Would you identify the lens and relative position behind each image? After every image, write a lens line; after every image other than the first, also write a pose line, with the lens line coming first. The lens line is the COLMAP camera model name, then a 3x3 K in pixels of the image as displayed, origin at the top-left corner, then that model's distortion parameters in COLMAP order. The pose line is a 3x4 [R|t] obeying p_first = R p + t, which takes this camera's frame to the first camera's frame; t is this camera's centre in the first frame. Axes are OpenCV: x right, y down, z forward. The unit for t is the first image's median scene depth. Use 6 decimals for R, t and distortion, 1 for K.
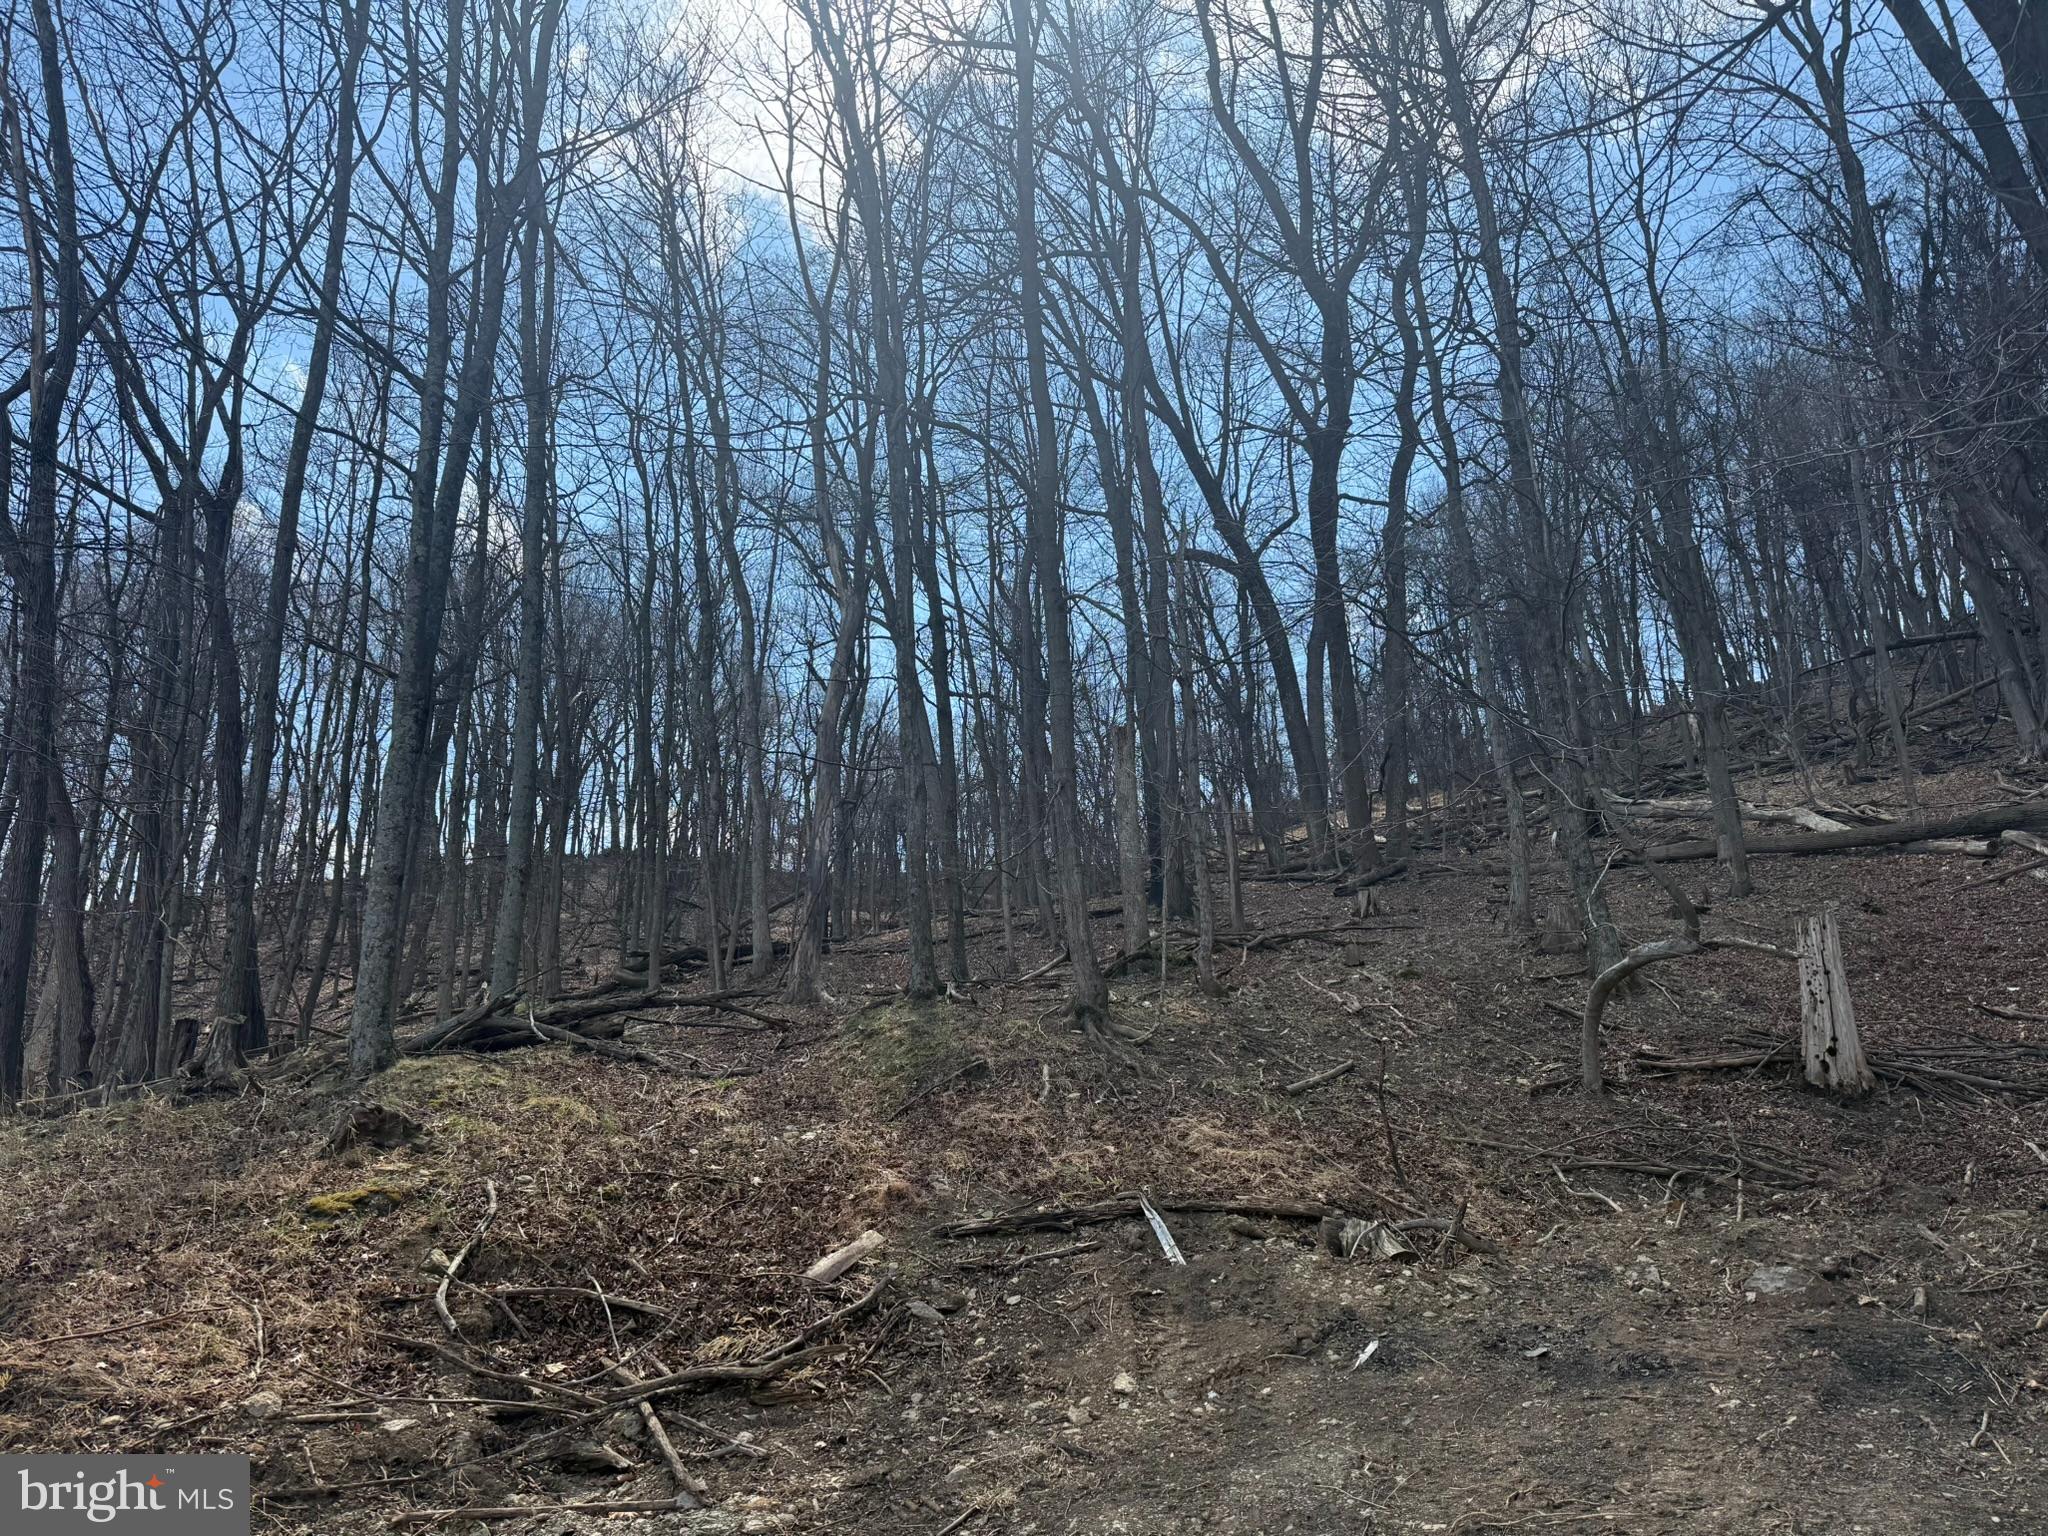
lens RADIAL K [[1405.0, 0, 1024.0], [0, 1405.0, 768.0], [0, 0, 1]] dist [0.060665, -0.104486]
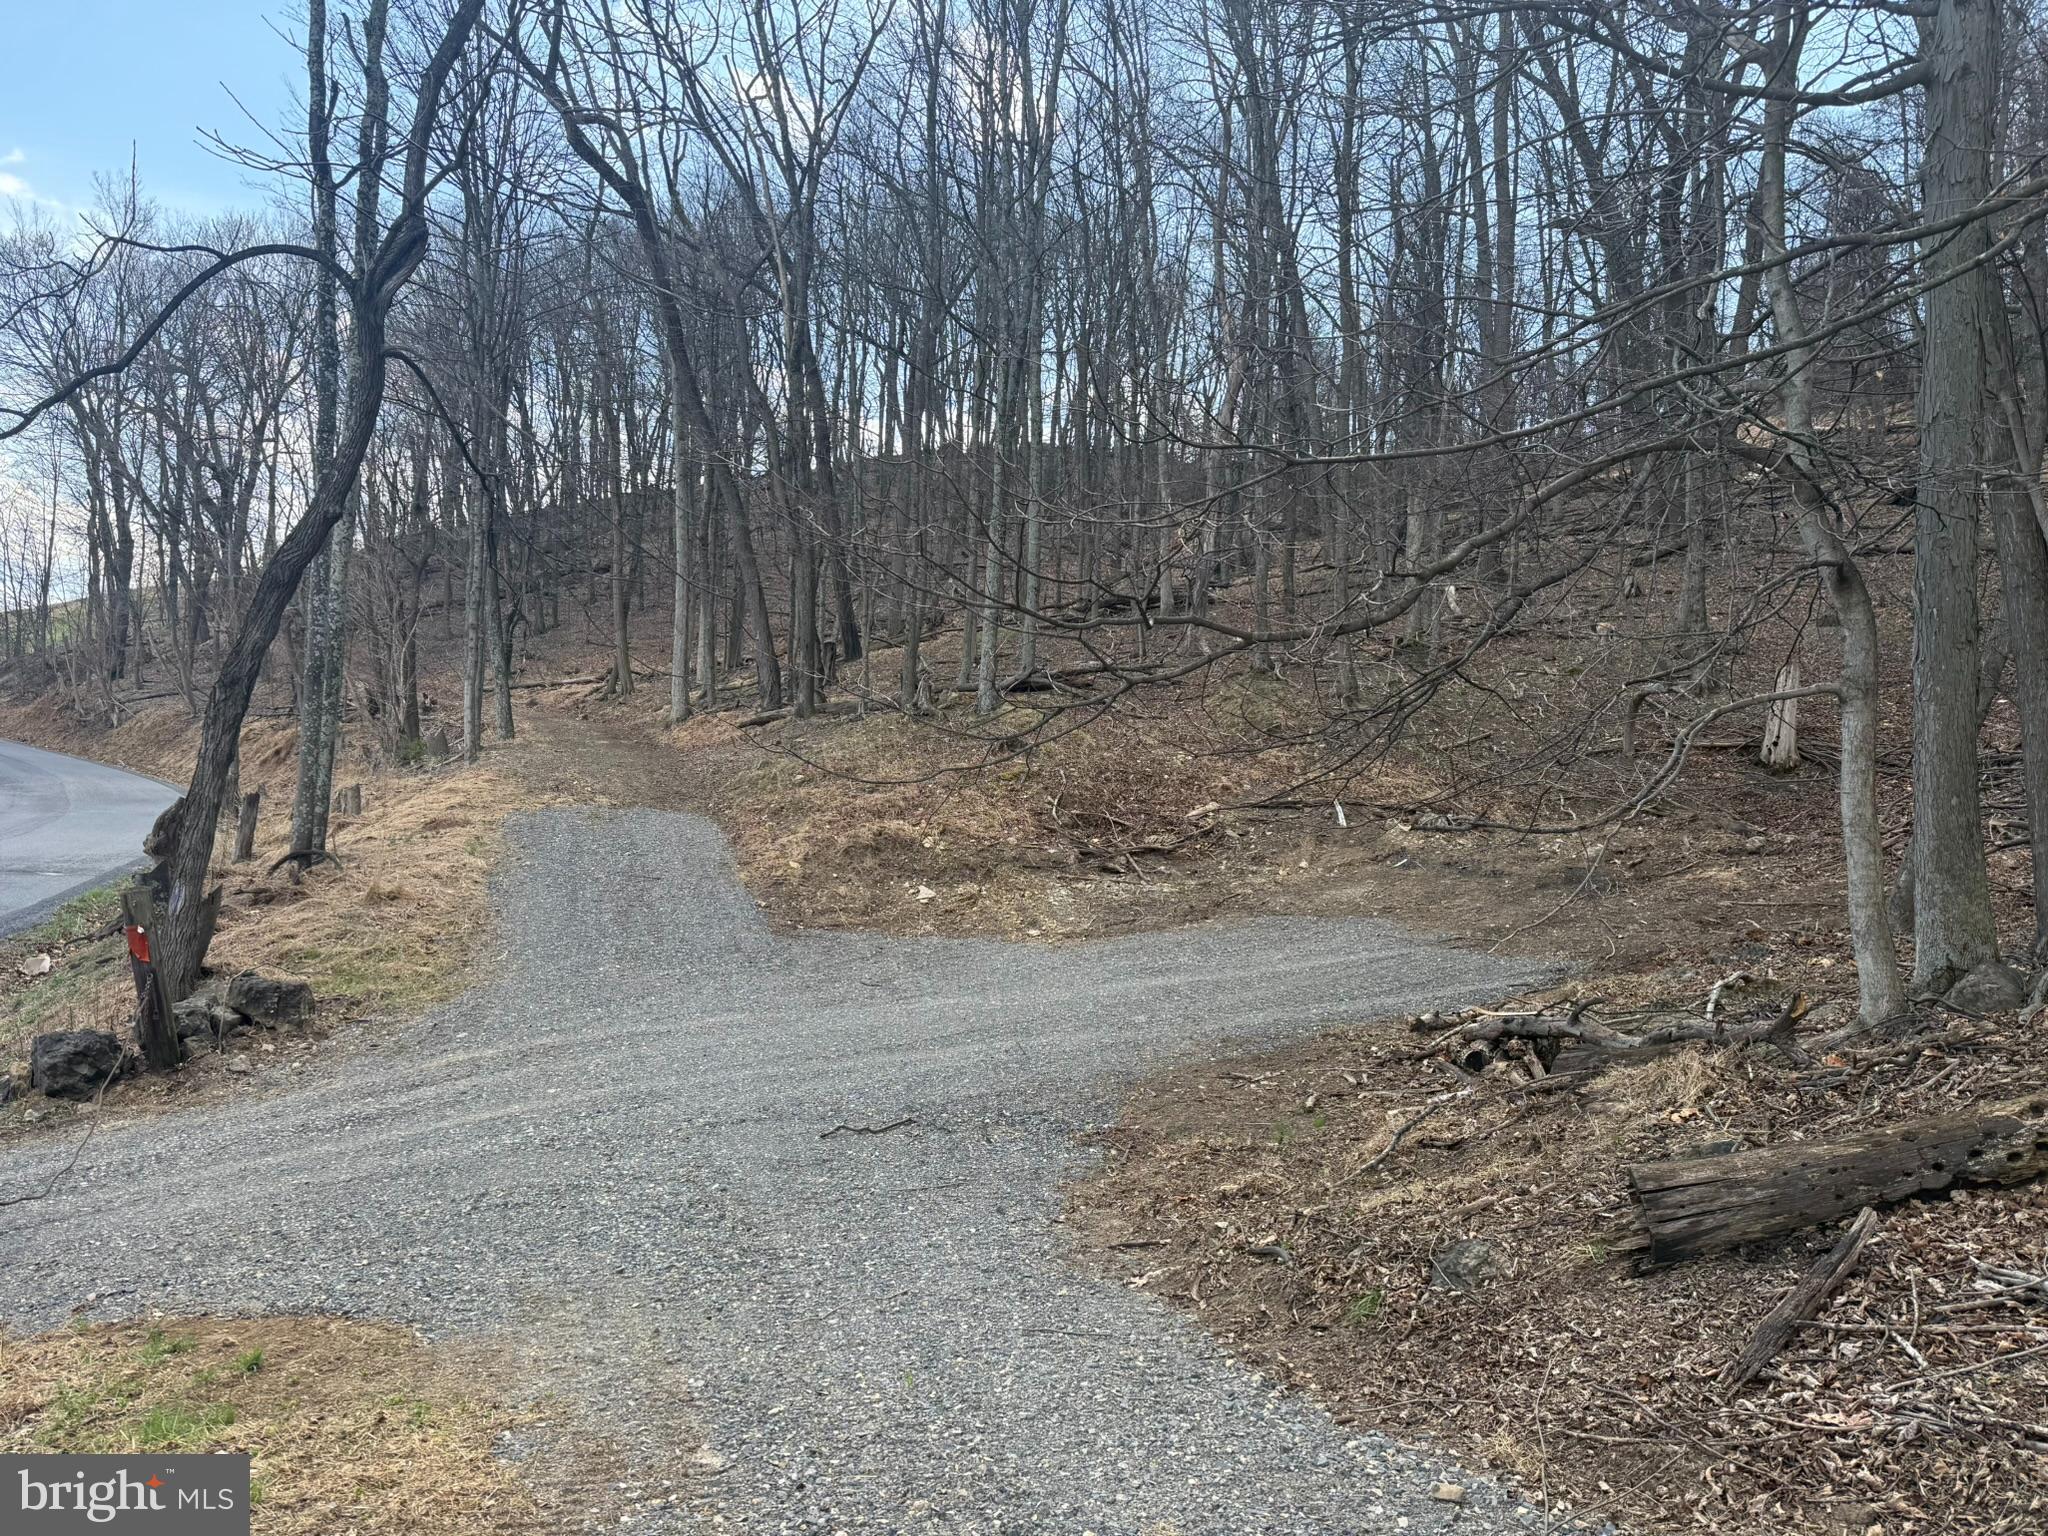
lens RADIAL K [[1419.7, 0, 1011.0], [0, 1419.7, 741.5], [0, 0, 1]] dist [-0.041403, 0.007435]
pose [[0.958442, 0.066653, -0.277391, 0.236588], [0.014356, 0.959824, 0.280235, -0.476617], [0.284925, -0.272572, 0.918979, -1.357306]]
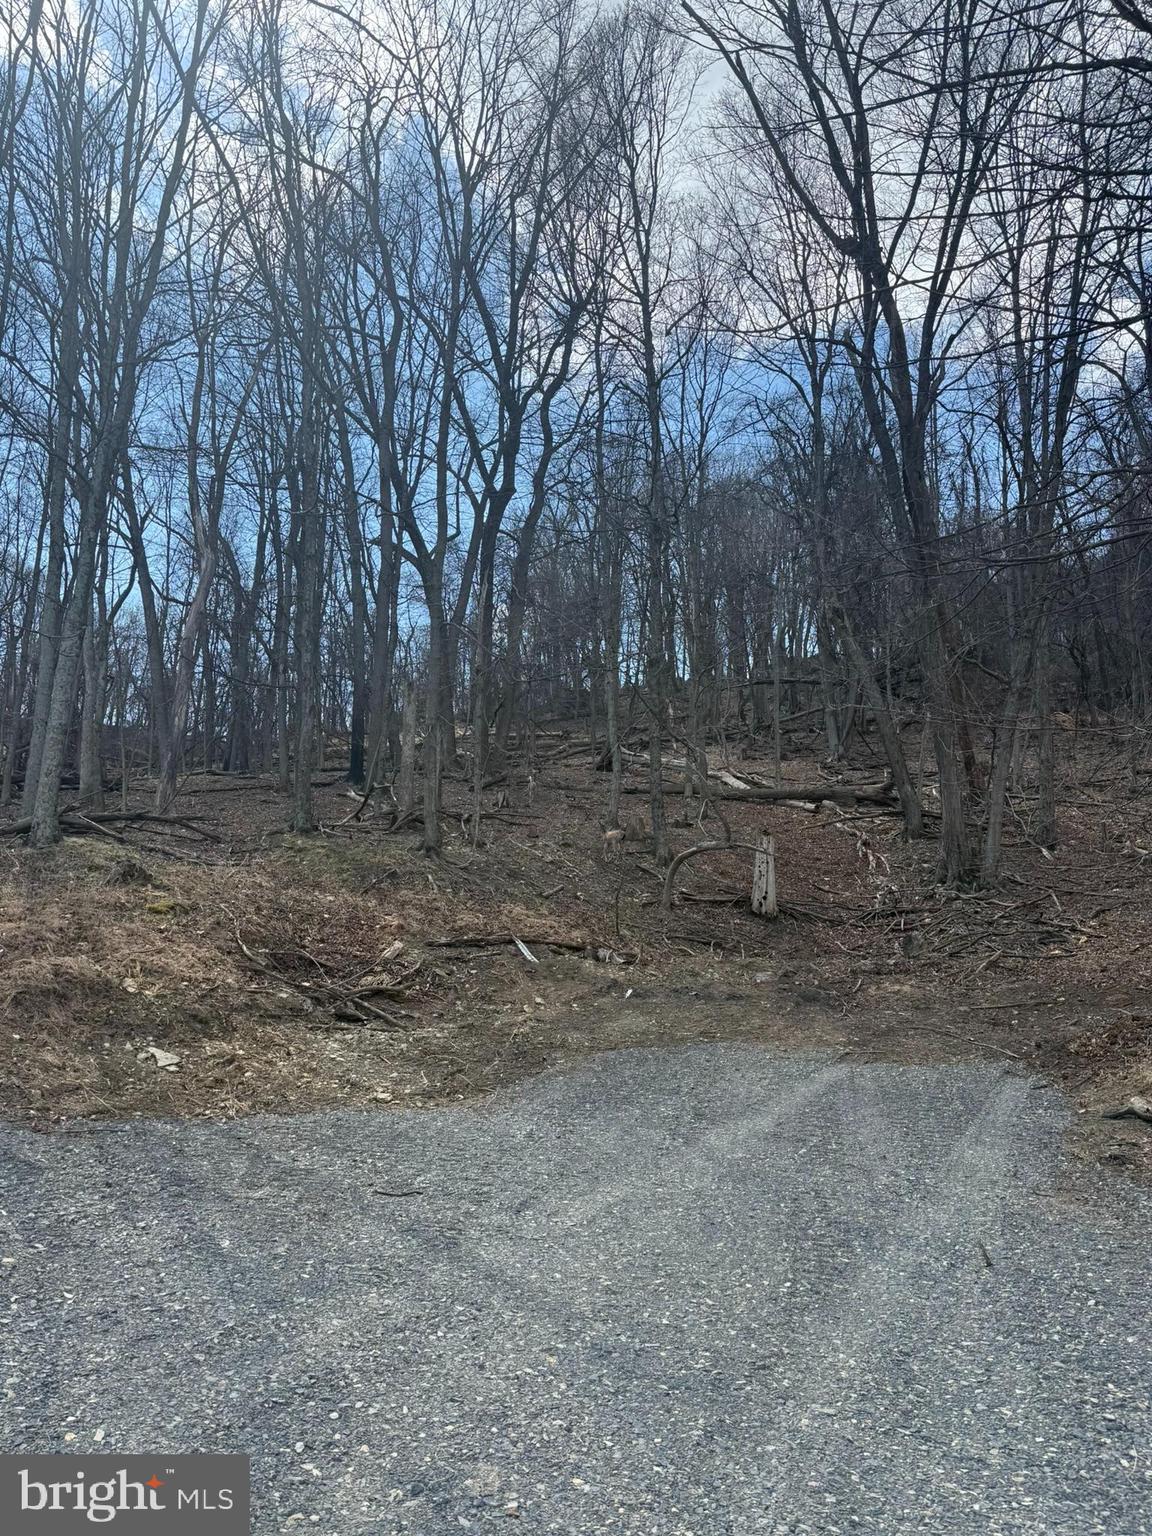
lens RADIAL K [[1020.0, 0, 576.0], [0, 1020.0, 768.0], [0, 0, 1]] dist [-0.001356, 0.001136]
pose [[0.915770, 0.124520, 0.381916, -0.523836], [-0.154506, 0.986788, 0.048747, -0.048998], [-0.370800, -0.103649, 0.922911, -0.531632]]
